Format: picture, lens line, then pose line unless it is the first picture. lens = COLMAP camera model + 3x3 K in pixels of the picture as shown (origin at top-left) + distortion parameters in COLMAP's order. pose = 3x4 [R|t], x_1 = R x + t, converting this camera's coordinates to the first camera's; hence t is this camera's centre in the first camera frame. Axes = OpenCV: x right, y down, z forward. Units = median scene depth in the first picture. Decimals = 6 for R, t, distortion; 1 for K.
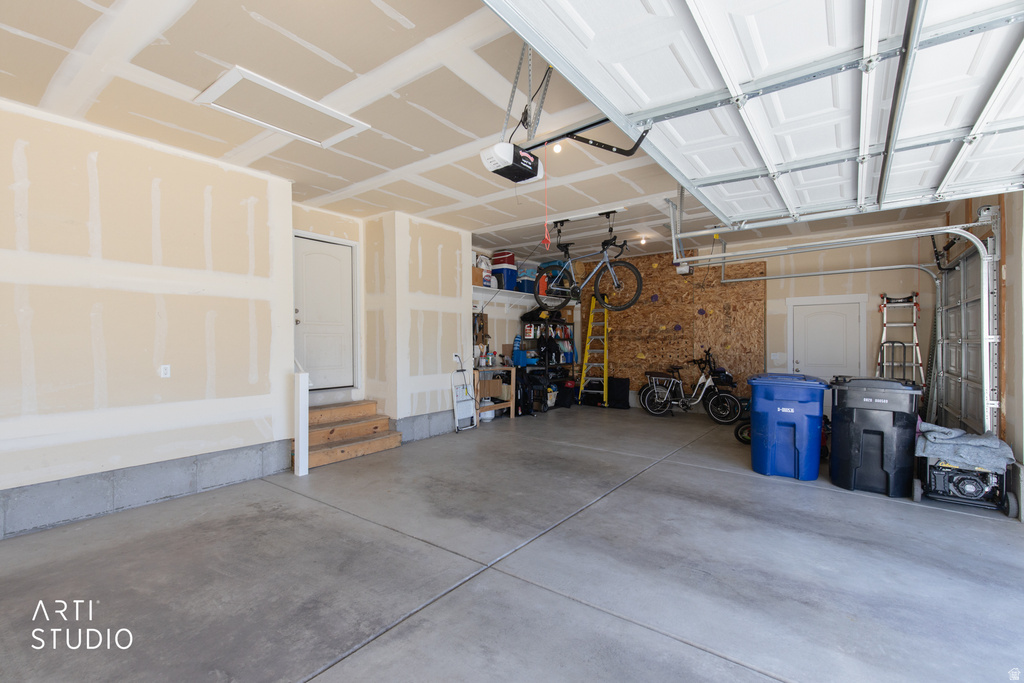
lens RADIAL K [[470.5, 0, 512.0], [0, 470.5, 341.5], [0, 0, 1]] dist [0.004009, 0.000115]
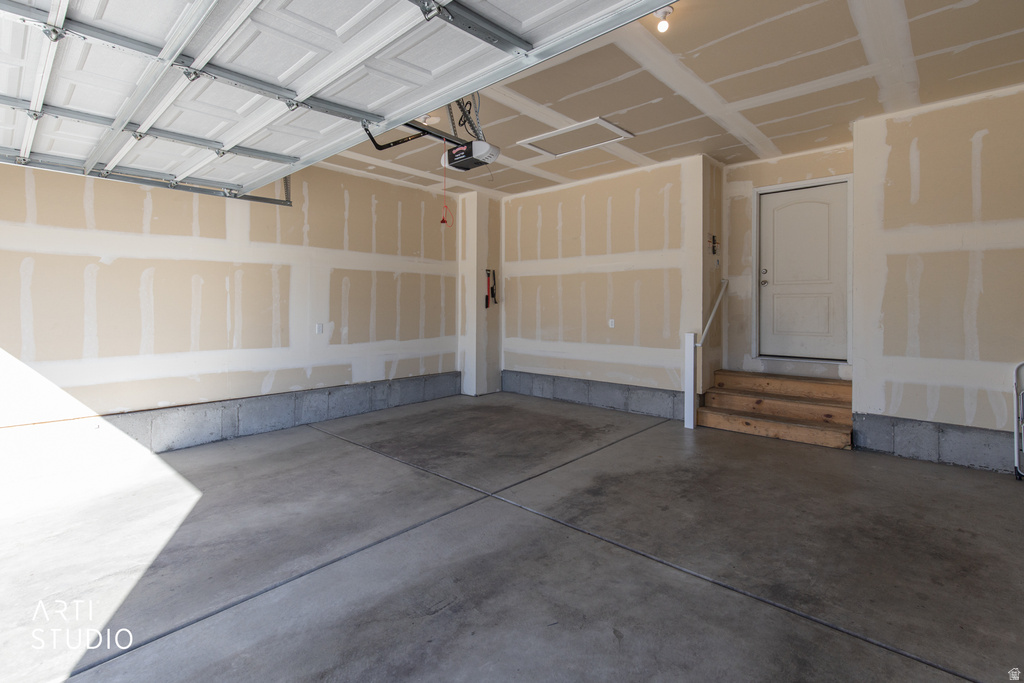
lens RADIAL K [[479.5, 0, 509.3], [0, 479.5, 299.6], [0, 0, 1]] dist [0.011585, 0.000055]
pose [[-0.121377, -0.006217, -0.992587, 0.874326], [0.003445, 0.999972, -0.006685, -0.004704], [0.992601, -0.004231, -0.121352, 0.910700]]
